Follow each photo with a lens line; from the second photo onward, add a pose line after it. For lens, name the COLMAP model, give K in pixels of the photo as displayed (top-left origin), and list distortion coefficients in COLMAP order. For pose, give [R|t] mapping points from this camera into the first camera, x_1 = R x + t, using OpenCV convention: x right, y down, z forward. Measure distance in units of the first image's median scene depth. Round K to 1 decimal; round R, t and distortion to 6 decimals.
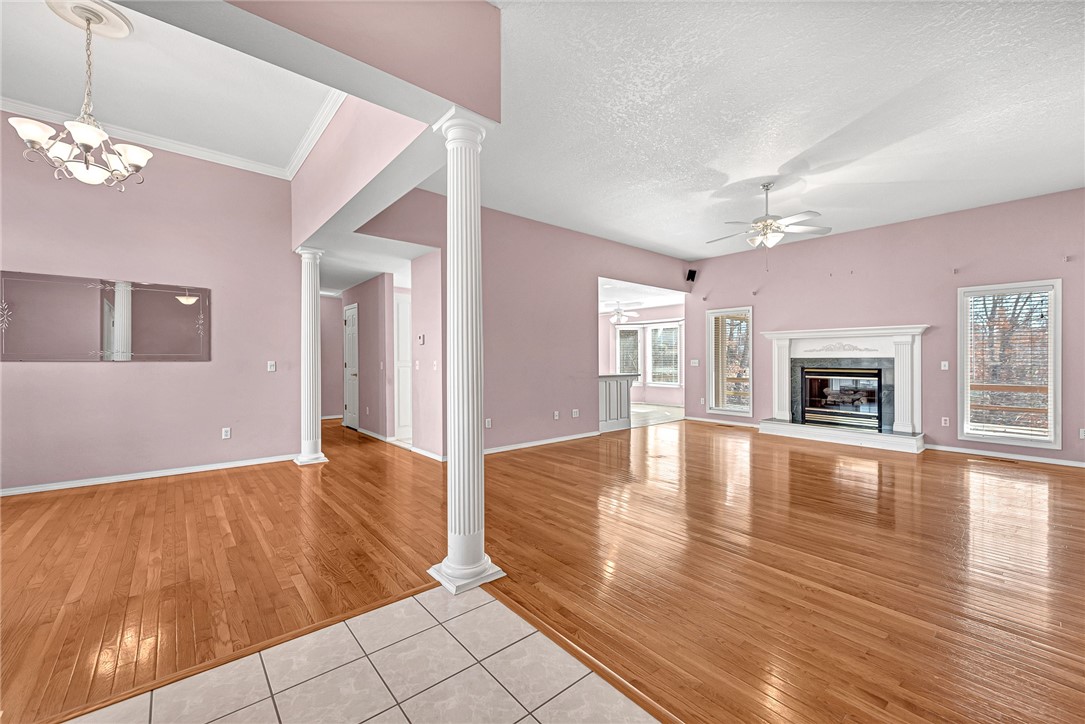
lens RADIAL K [[434.3, 0, 540.2], [0, 434.3, 356.9], [0, 0, 1]] dist [0.008574, -0.003443]
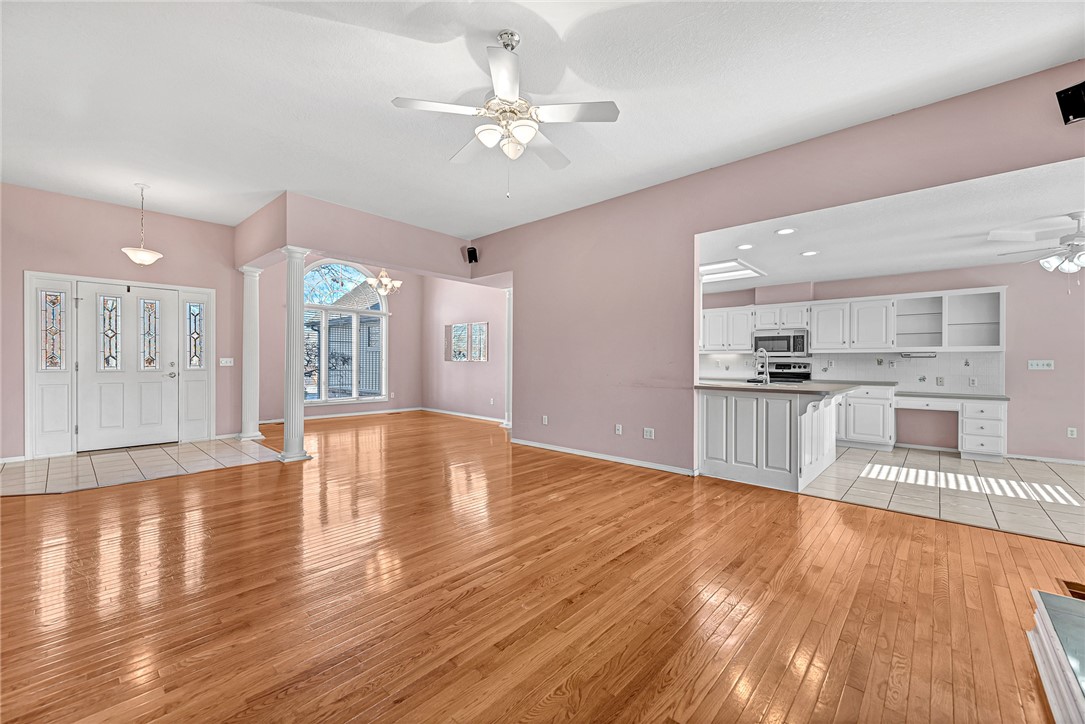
lens RADIAL K [[434.3, 0, 539.4], [0, 434.3, 364.1], [0, 0, 1]] dist [0.008574, -0.003443]
pose [[0.118260, 0.008896, -0.992943, 0.759742], [0.000648, 0.999959, 0.009036, 0.004011], [0.992982, -0.001712, 0.118249, 0.693669]]
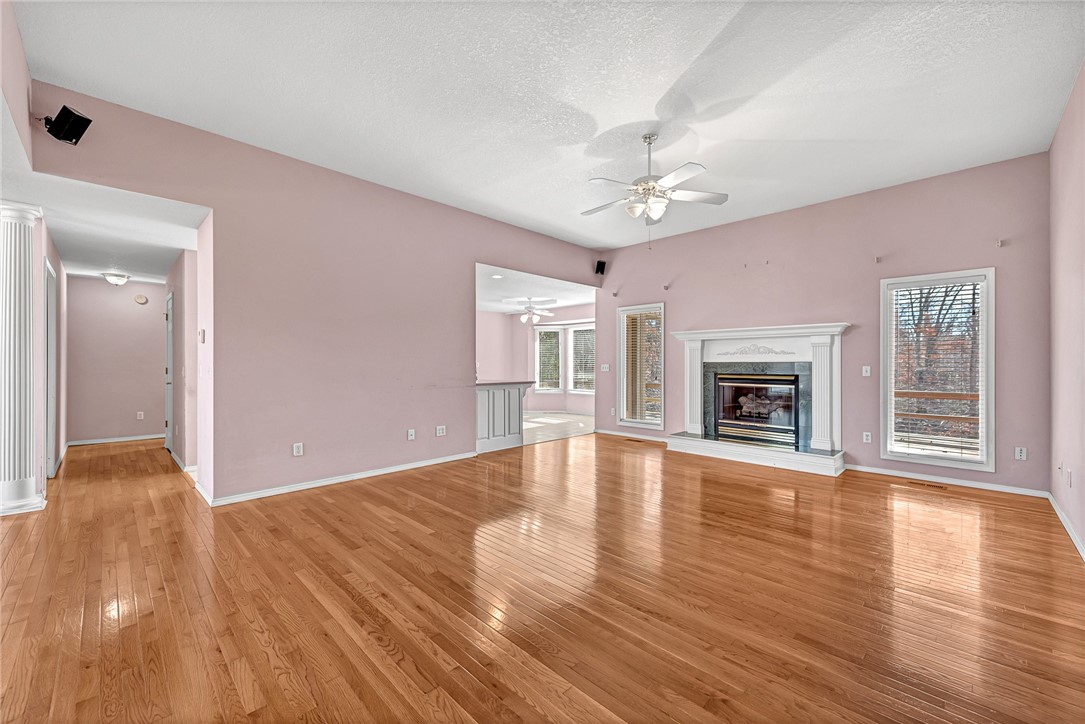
lens RADIAL K [[434.3, 0, 539.9], [0, 434.3, 362.1], [0, 0, 1]] dist [0.008574, -0.003443]
pose [[0.996170, 0.000819, 0.087431, 0.183477], [-0.000870, 0.999999, 0.000545, 0.001801], [-0.087431, -0.000619, 0.996170, 0.175811]]
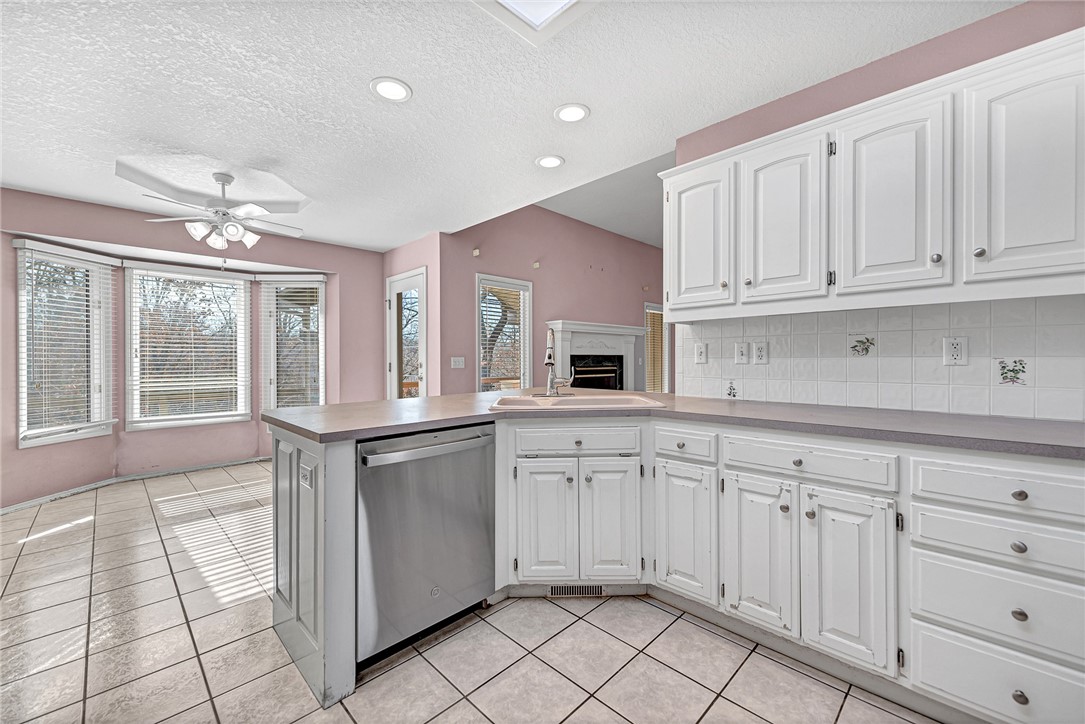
lens RADIAL K [[434.3, 0, 532.3], [0, 434.3, 348.6], [0, 0, 1]] dist [0.008574, -0.003443]
pose [[-0.077175, 0.023106, 0.996750, -0.246223], [-0.000950, 0.999729, -0.023248, 0.011335], [-0.997017, -0.002741, -0.077132, 1.169015]]
